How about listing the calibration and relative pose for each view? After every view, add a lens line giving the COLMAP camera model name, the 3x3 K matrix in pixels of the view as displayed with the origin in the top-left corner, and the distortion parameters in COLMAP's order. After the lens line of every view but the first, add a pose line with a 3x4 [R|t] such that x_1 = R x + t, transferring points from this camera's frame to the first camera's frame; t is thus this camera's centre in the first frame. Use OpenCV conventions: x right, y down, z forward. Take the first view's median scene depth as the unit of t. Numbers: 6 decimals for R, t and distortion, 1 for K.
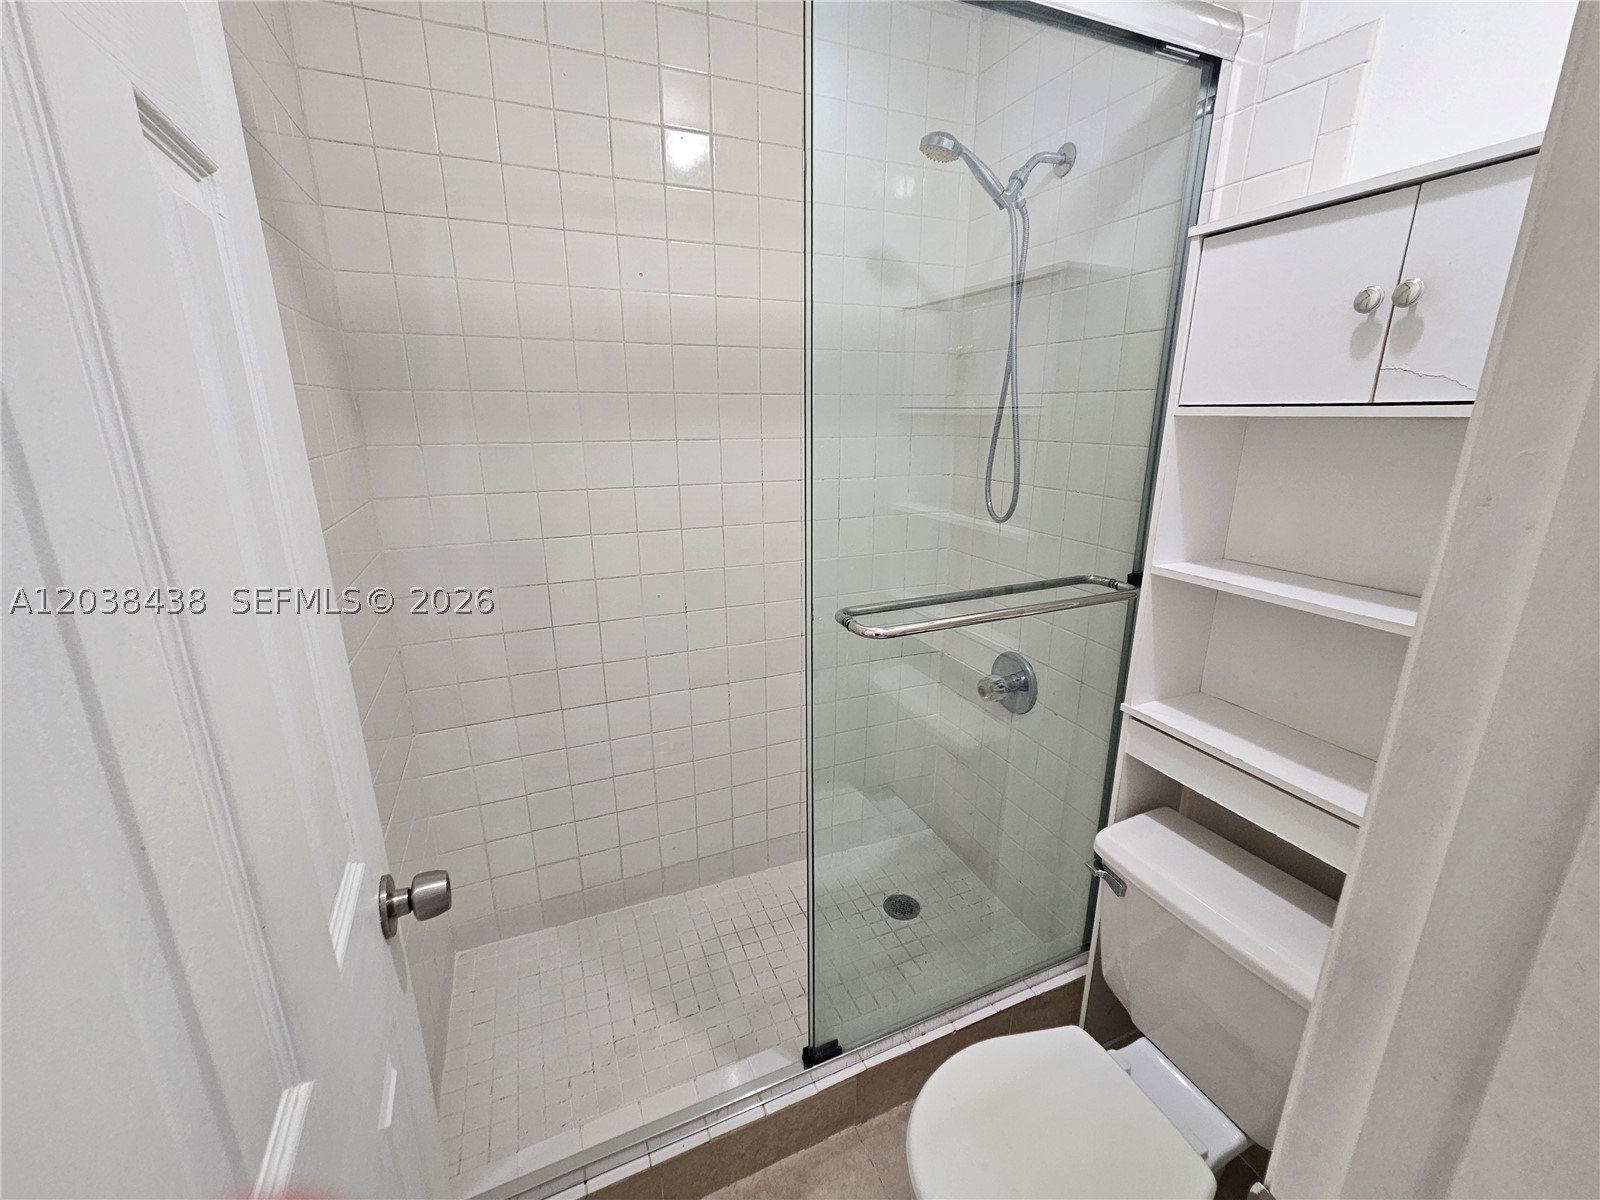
lens RADIAL K [[655.8, 0, 800.0], [0, 655.8, 600.0], [0, 0, 1]] dist [0.001996, -0.000005]
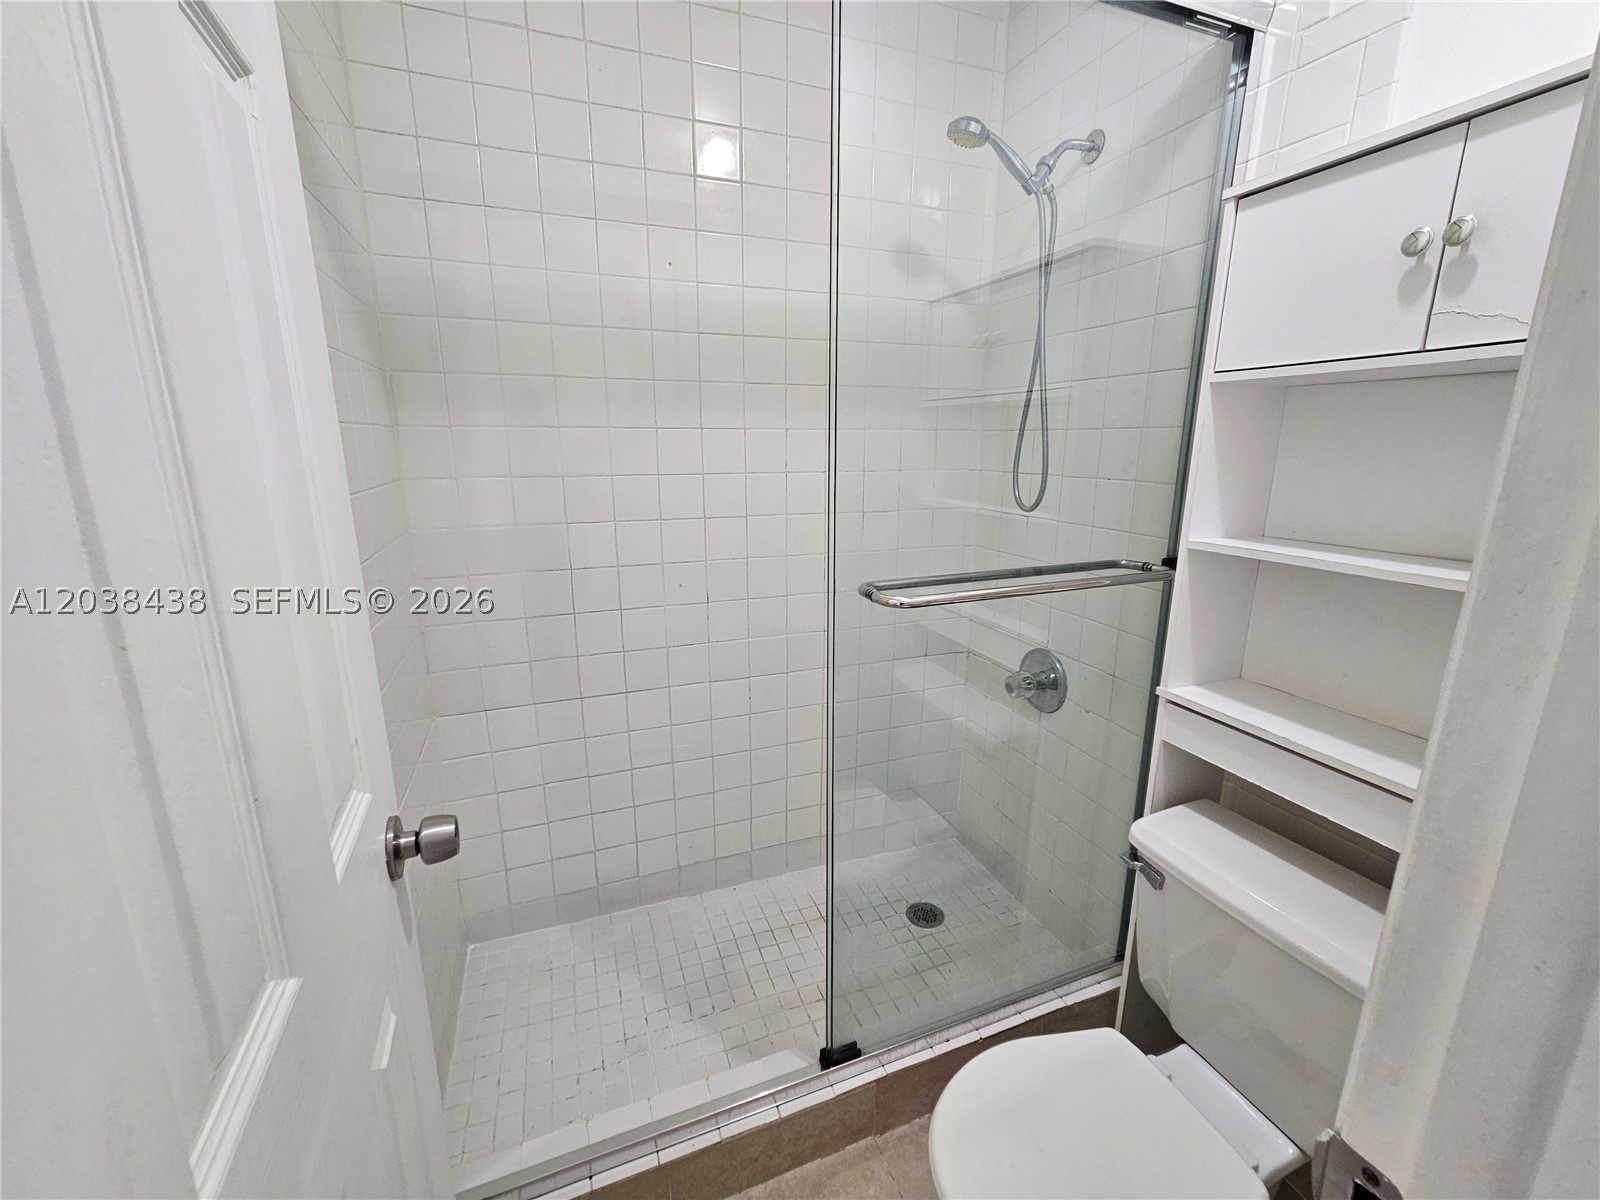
lens RADIAL K [[656.7, 0, 800.0], [0, 656.7, 599.2], [0, 0, 1]] dist [0.001087, -0.000169]
pose [[0.999272, 0.011671, -0.036314, 0.002557], [-0.013202, 0.999022, -0.042205, 0.076282], [0.035786, 0.042653, 0.998449, 0.018910]]
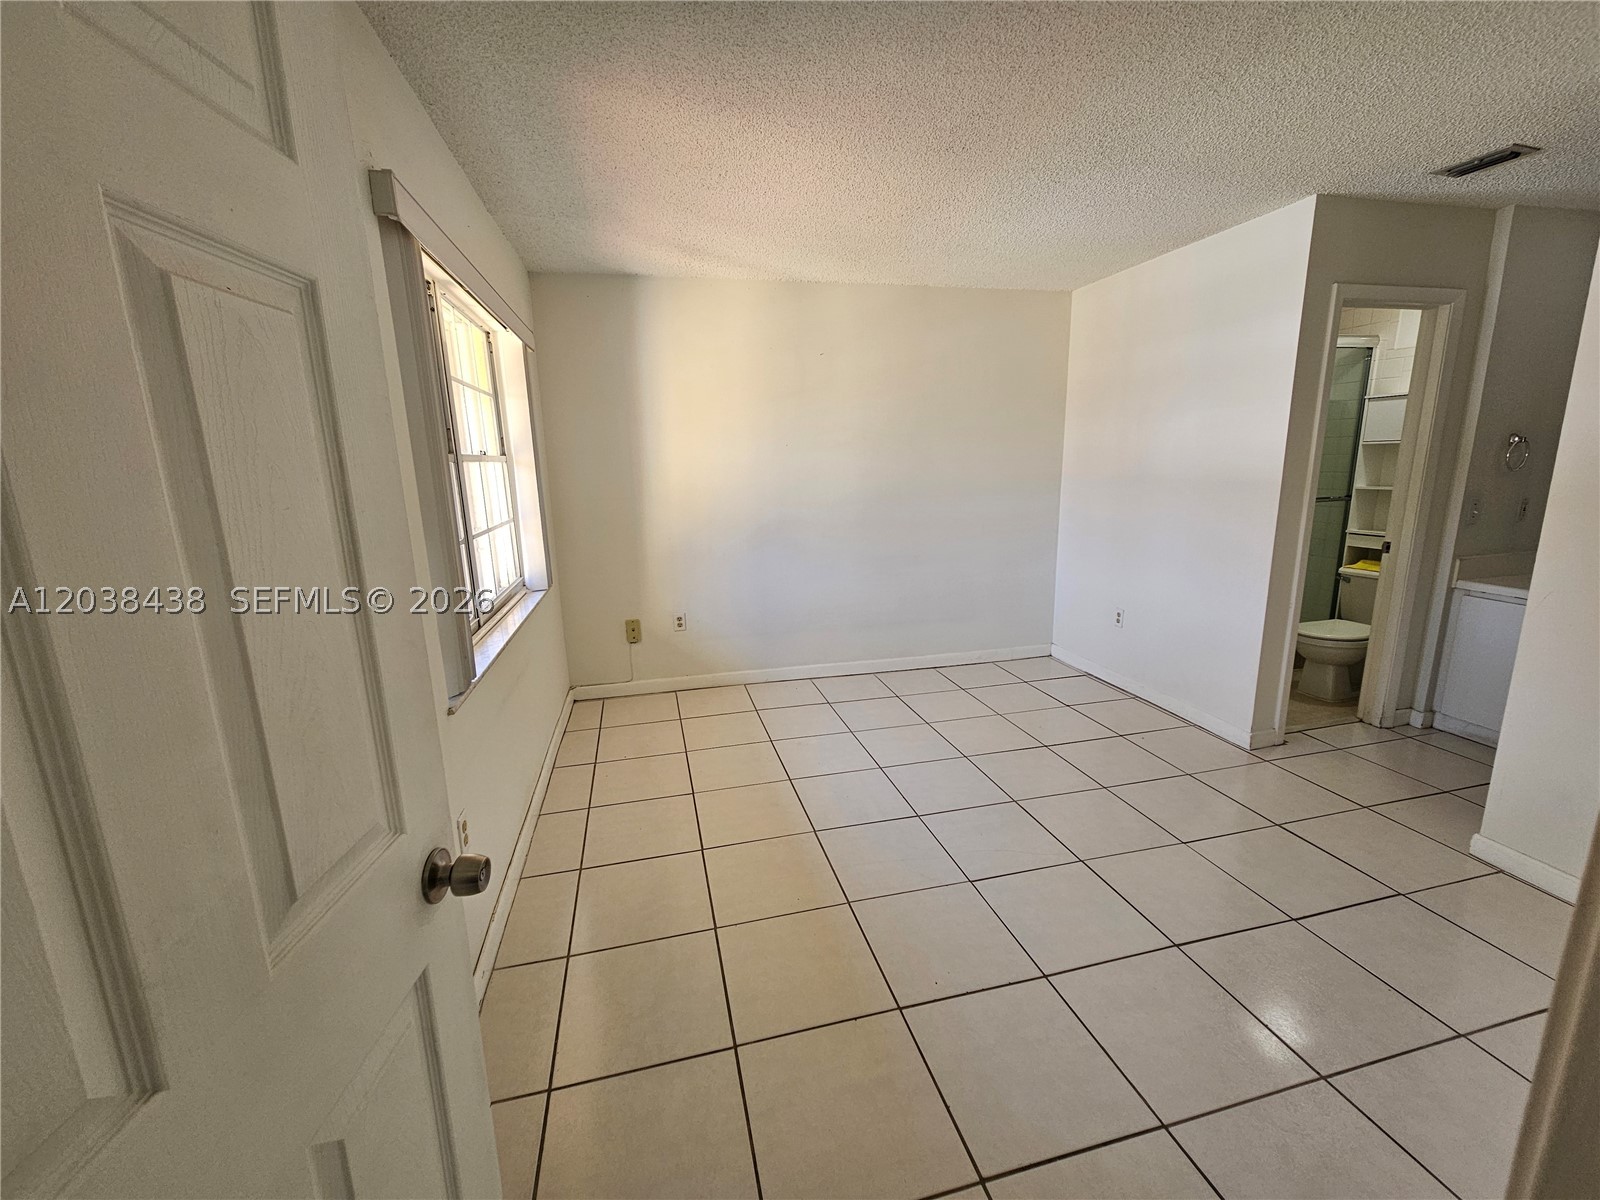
lens RADIAL K [[655.8, 0, 800.0], [0, 655.8, 600.0], [0, 0, 1]] dist [0.001996, -0.000005]
pose [[0.984918, 0.015598, -0.172314, -1.625482], [-0.027155, 0.997521, -0.064913, 0.789883], [0.170875, 0.068613, 0.982901, -2.670202]]
